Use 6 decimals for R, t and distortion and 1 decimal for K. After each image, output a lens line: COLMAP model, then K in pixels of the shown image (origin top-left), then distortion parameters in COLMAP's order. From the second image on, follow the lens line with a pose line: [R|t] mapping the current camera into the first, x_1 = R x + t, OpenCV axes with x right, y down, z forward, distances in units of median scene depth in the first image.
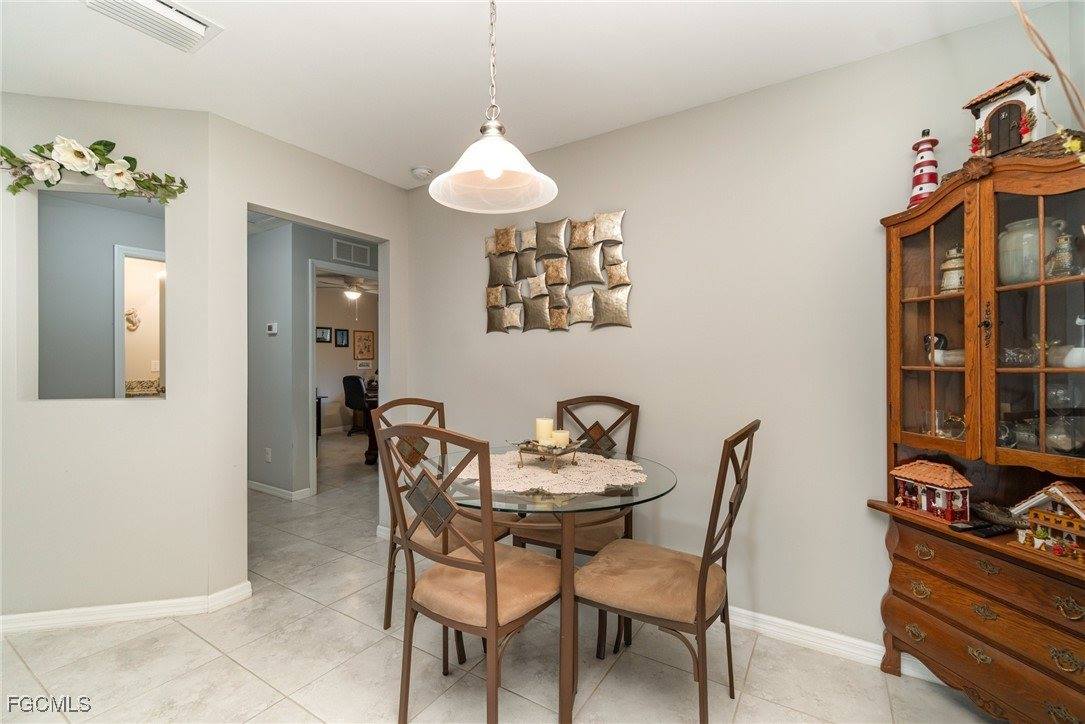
lens RADIAL K [[470.3, 0, 533.7], [0, 470.3, 362.5], [0, 0, 1]] dist [-0.001937, 0.001451]
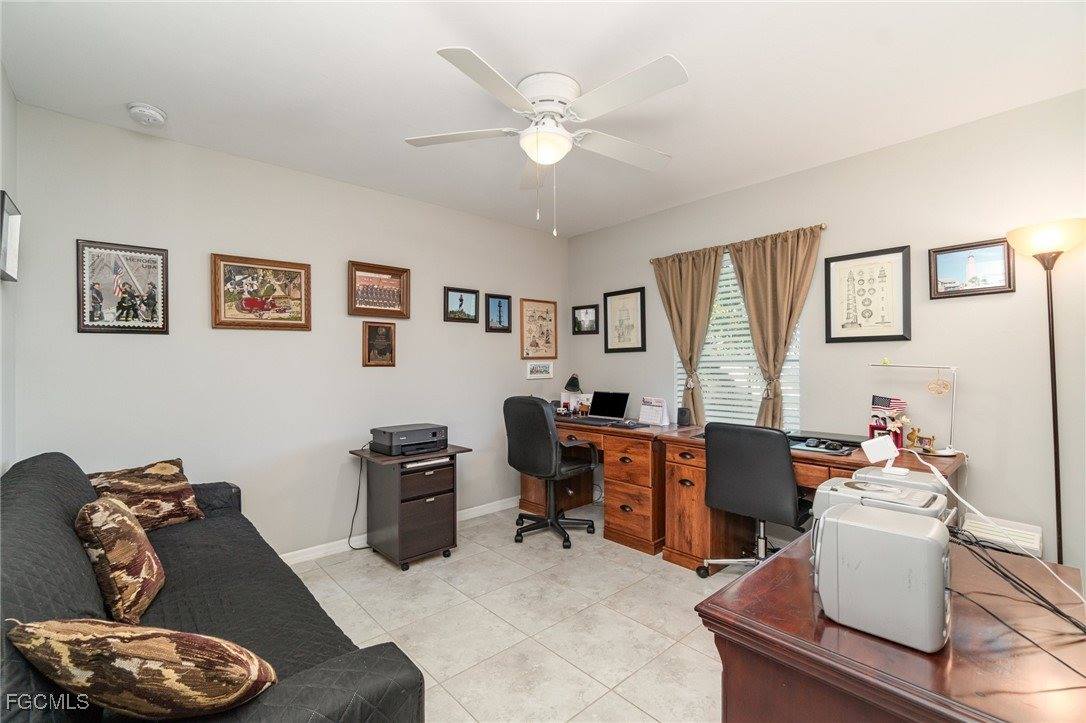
lens RADIAL K [[470.7, 0, 545.9], [0, 470.7, 363.0], [0, 0, 1]] dist [-0.001937, 0.001451]
pose [[0.964108, -0.007130, -0.265415, -0.239008], [0.005312, 0.999957, -0.007566, 0.002198], [0.265458, 0.005885, 0.964105, 0.561203]]
